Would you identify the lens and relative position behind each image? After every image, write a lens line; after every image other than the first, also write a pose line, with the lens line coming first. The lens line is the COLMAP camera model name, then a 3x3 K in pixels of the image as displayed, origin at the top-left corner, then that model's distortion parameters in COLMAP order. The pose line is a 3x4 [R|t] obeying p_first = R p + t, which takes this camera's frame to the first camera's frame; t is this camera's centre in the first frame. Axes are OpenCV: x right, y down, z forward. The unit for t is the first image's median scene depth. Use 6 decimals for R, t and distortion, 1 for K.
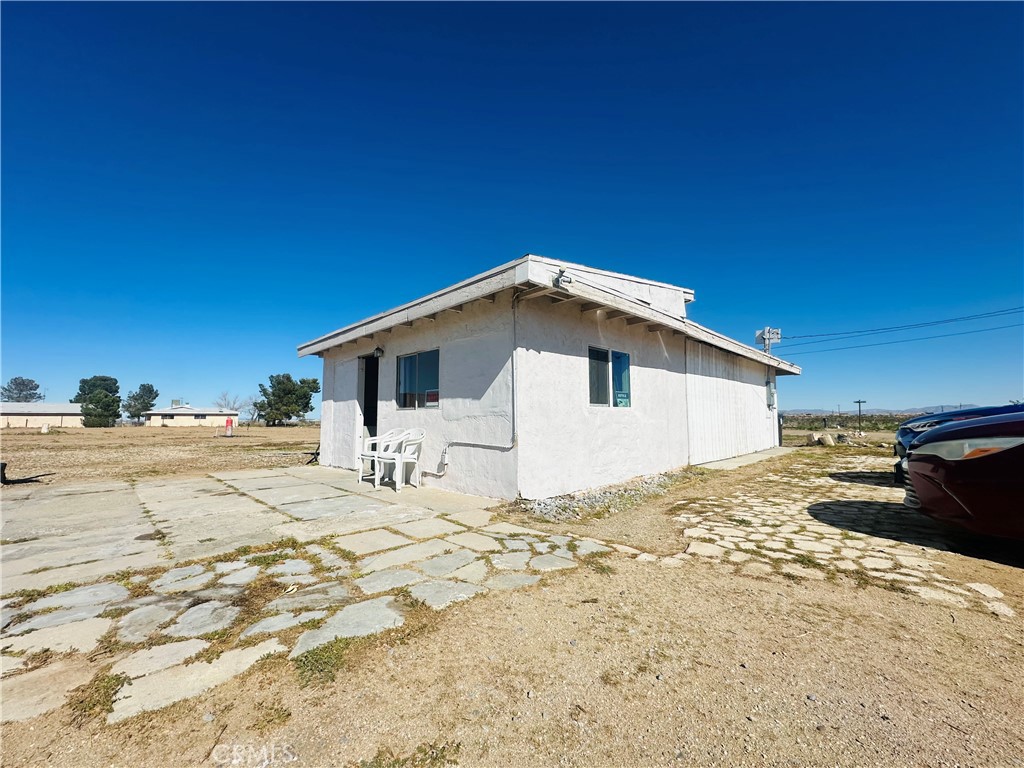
lens RADIAL K [[408.5, 0, 510.7], [0, 408.5, 386.6], [0, 0, 1]] dist [-0.002920, 0.000897]
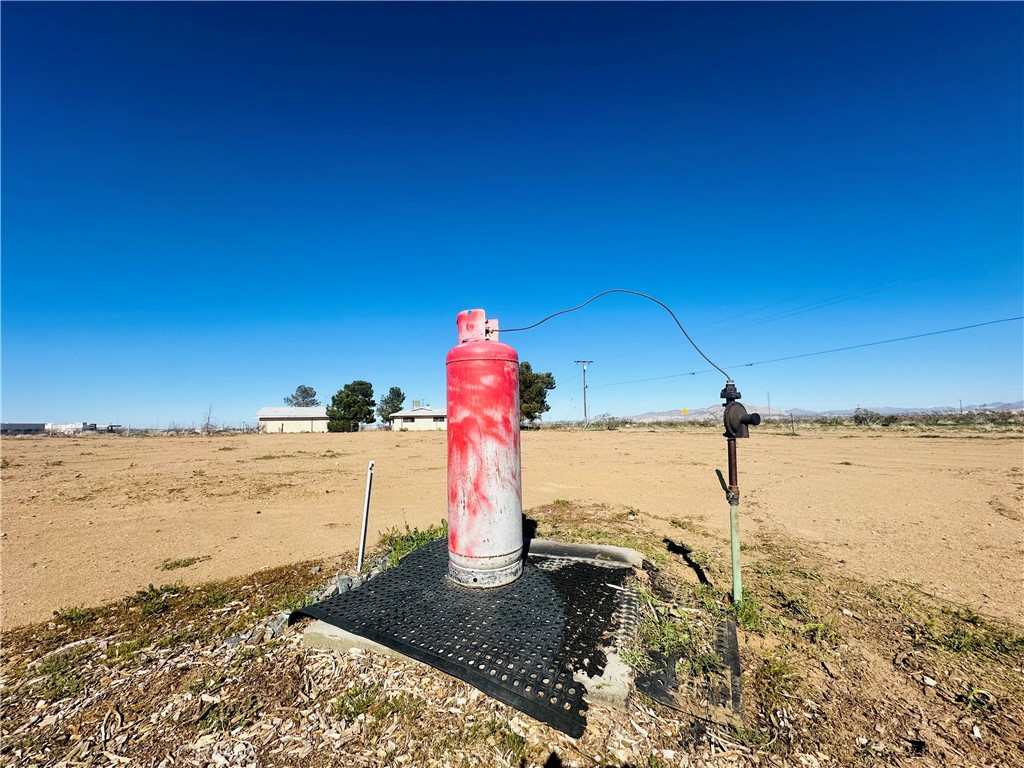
lens RADIAL K [[408.5, 0, 509.5], [0, 408.5, 385.4], [0, 0, 1]] dist [-0.002920, 0.000897]
pose [[0.877613, -0.057605, -0.475895, -0.205160], [0.053626, 0.998320, -0.021949, 0.028428], [0.476360, -0.006258, 0.879228, 0.299550]]
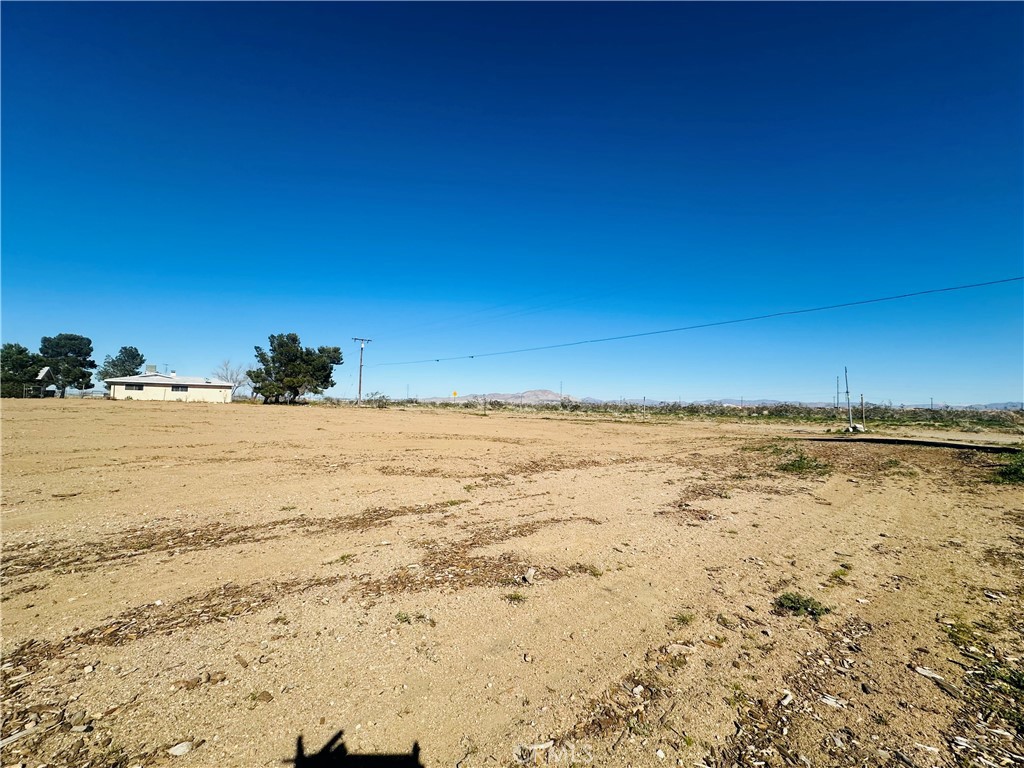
lens RADIAL K [[408.5, 0, 510.9], [0, 408.5, 384.7], [0, 0, 1]] dist [-0.002920, 0.000897]
pose [[0.996822, 0.024346, -0.075849, -0.095040], [-0.021902, 0.999219, 0.032882, 0.028081], [0.076591, -0.031116, 0.996577, 0.288949]]
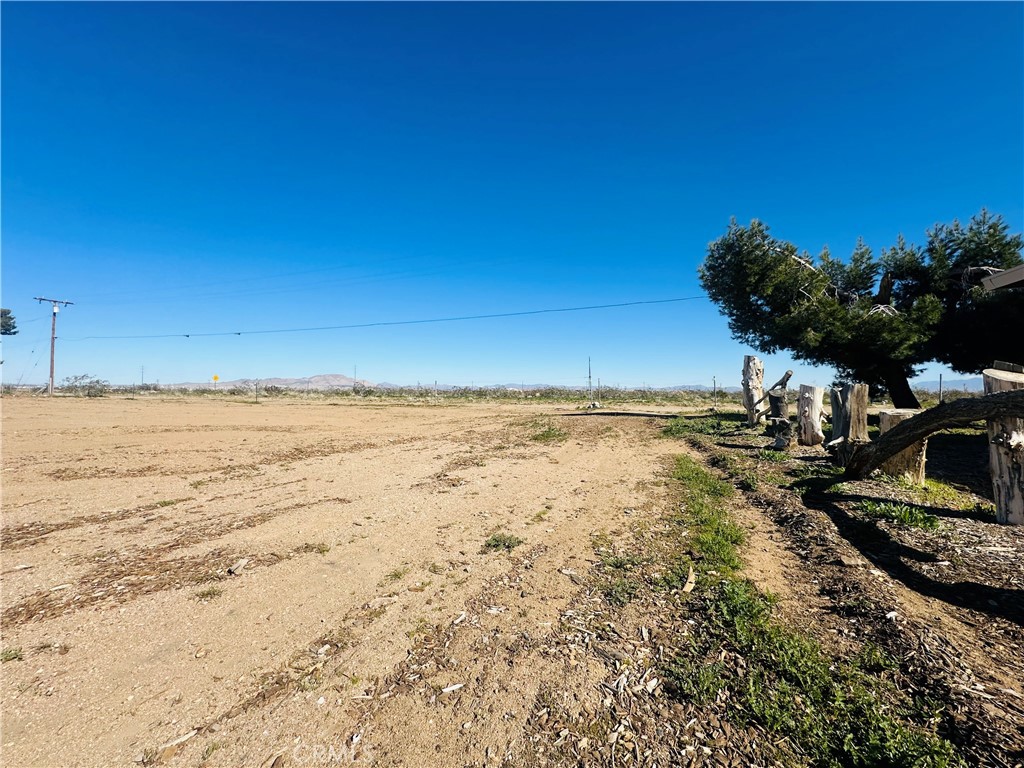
lens RADIAL K [[408.5, 0, 511.6], [0, 408.5, 389.9], [0, 0, 1]] dist [-0.002920, 0.000897]
pose [[0.916134, 0.016984, 0.400512, -0.090607], [-0.046910, 0.996780, 0.065034, 0.028785], [-0.398117, -0.078368, 0.913981, 0.287845]]
